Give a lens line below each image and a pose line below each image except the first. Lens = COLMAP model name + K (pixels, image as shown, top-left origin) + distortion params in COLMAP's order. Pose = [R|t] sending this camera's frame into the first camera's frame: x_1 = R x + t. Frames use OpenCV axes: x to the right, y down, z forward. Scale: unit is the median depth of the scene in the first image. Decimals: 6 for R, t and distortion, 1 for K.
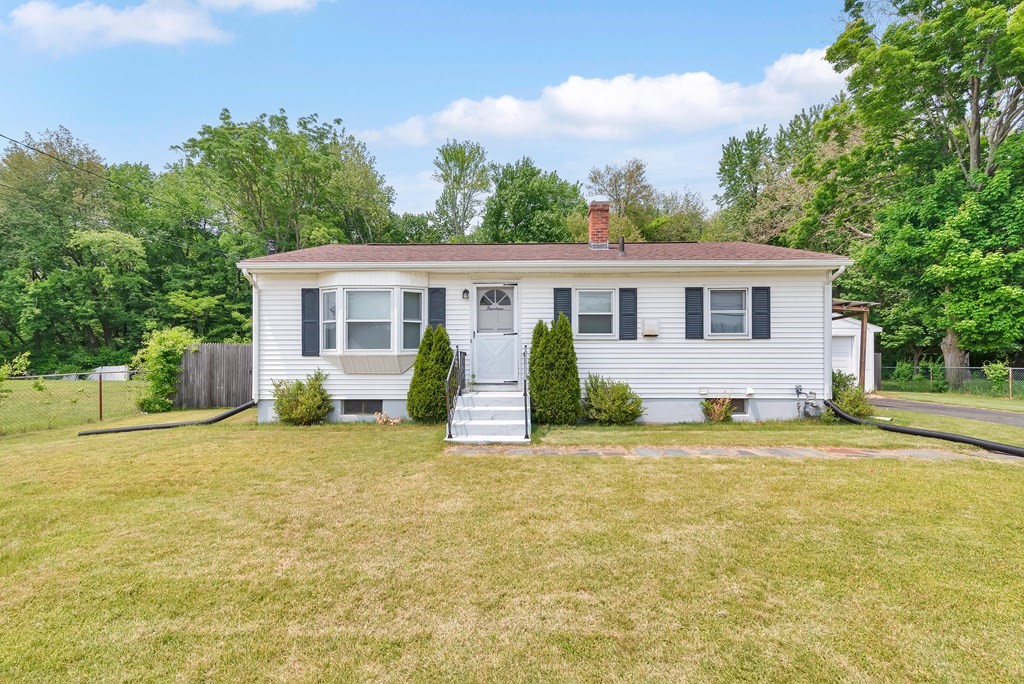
lens RADIAL K [[469.3, 0, 492.6], [0, 469.3, 369.4], [0, 0, 1]] dist [0.011712, -0.002940]
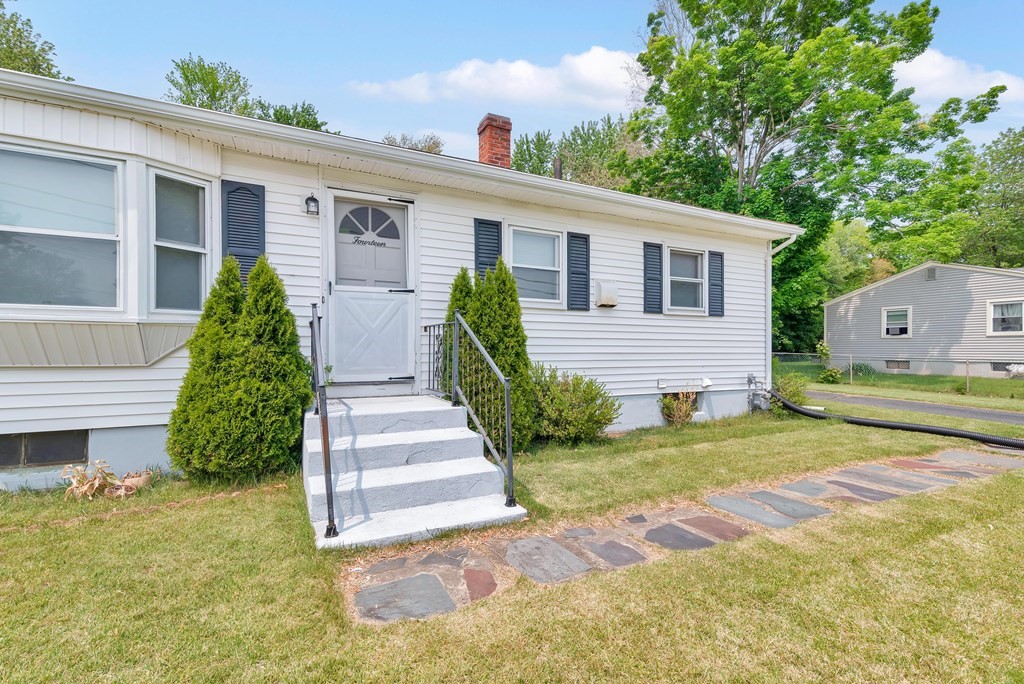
lens RADIAL K [[469.3, 0, 519.1], [0, 469.3, 351.4], [0, 0, 1]] dist [0.011712, -0.002940]
pose [[0.864893, 0.000728, 0.501955, -0.116953], [0.002754, 0.999977, -0.006196, -0.001282], [-0.501948, 0.006741, 0.864872, 0.455229]]
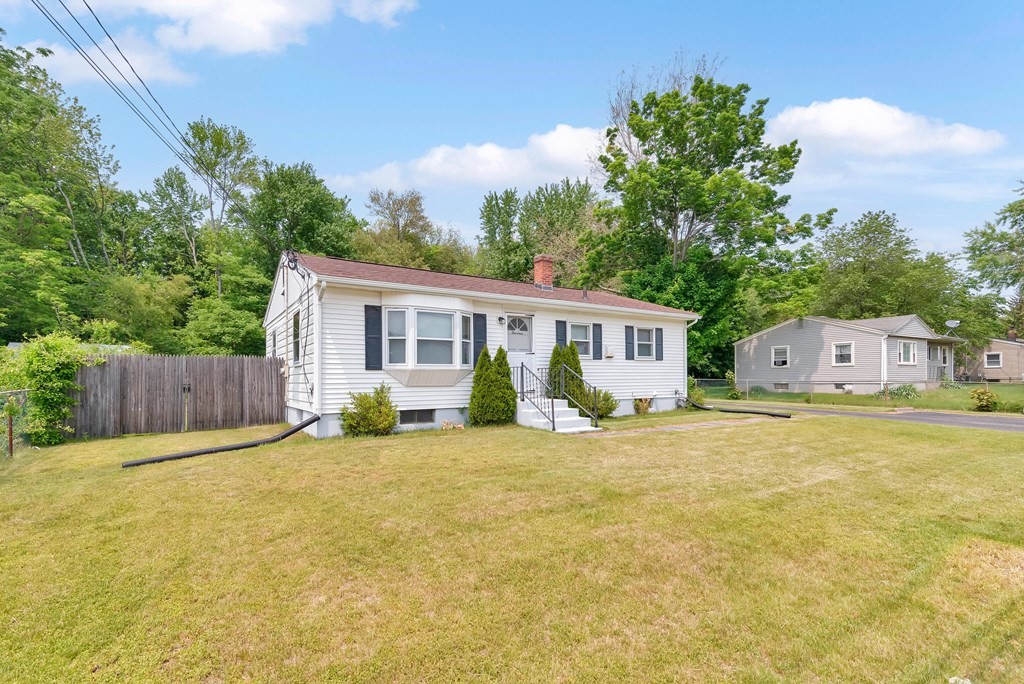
lens RADIAL K [[469.3, 0, 496.1], [0, 469.3, 385.4], [0, 0, 1]] dist [0.011712, -0.002940]
pose [[0.830318, -0.013796, 0.557119, -0.754158], [0.013708, 0.999897, 0.004331, 0.005170], [-0.557121, 0.004041, 0.830422, -0.020512]]
